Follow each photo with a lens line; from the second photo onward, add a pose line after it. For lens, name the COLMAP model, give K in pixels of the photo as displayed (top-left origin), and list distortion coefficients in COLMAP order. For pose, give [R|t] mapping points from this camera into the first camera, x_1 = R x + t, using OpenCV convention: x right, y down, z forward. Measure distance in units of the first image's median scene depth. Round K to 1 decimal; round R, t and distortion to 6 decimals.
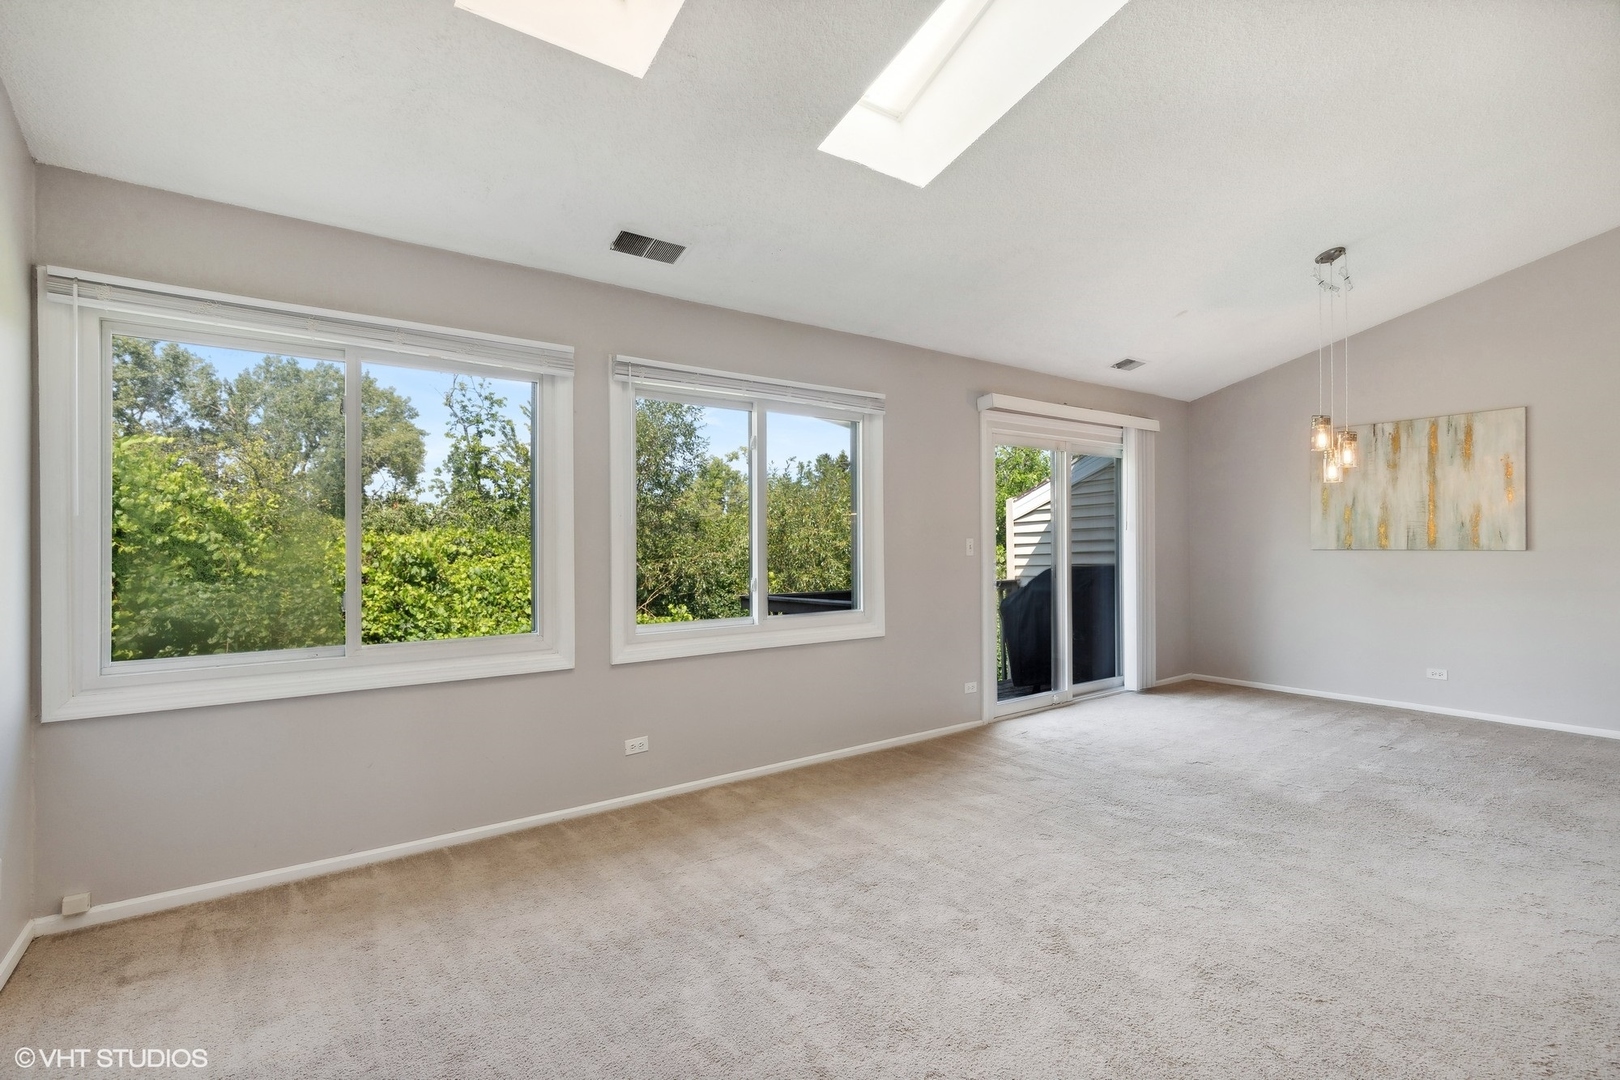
lens RADIAL K [[745.7, 0, 827.1], [0, 745.7, 549.6], [0, 0, 1]] dist [0.005846, -0.000488]
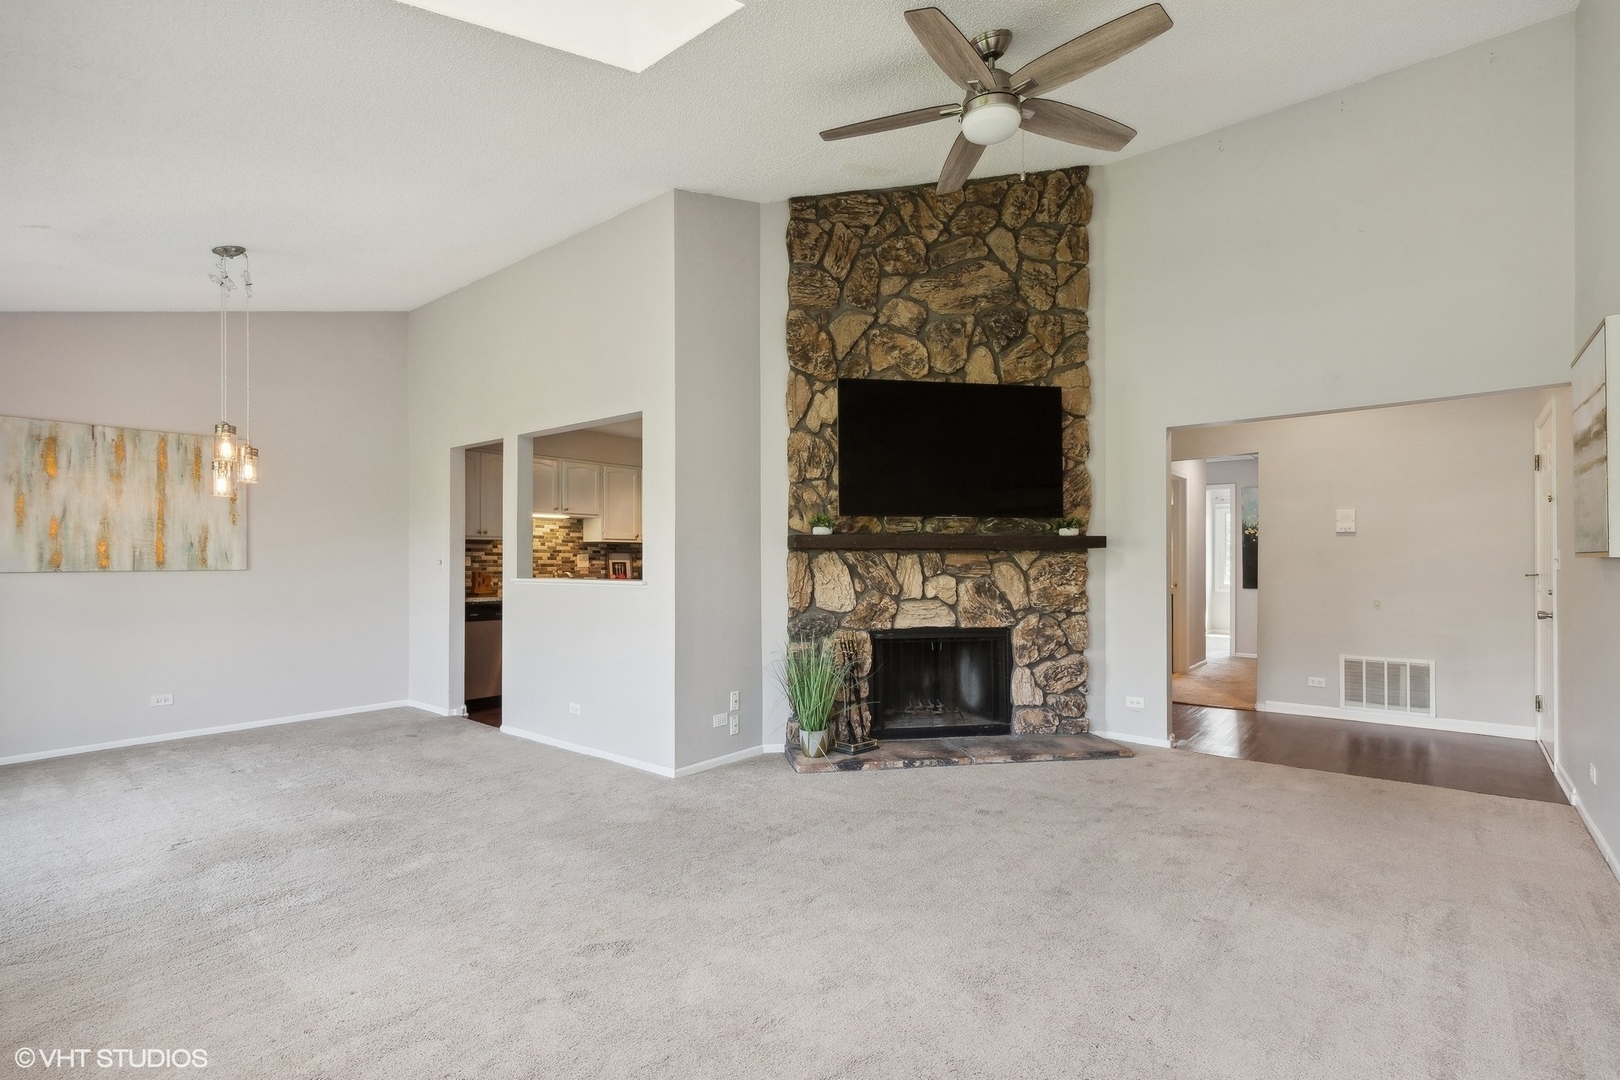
lens RADIAL K [[745.7, 0, 821.8], [0, 745.7, 572.4], [0, 0, 1]] dist [0.005846, -0.000488]
pose [[-0.253371, -0.011103, 0.967305, -0.330952], [0.012369, 0.999815, 0.014716, -0.000999], [-0.967290, 0.015693, -0.253187, 0.427791]]
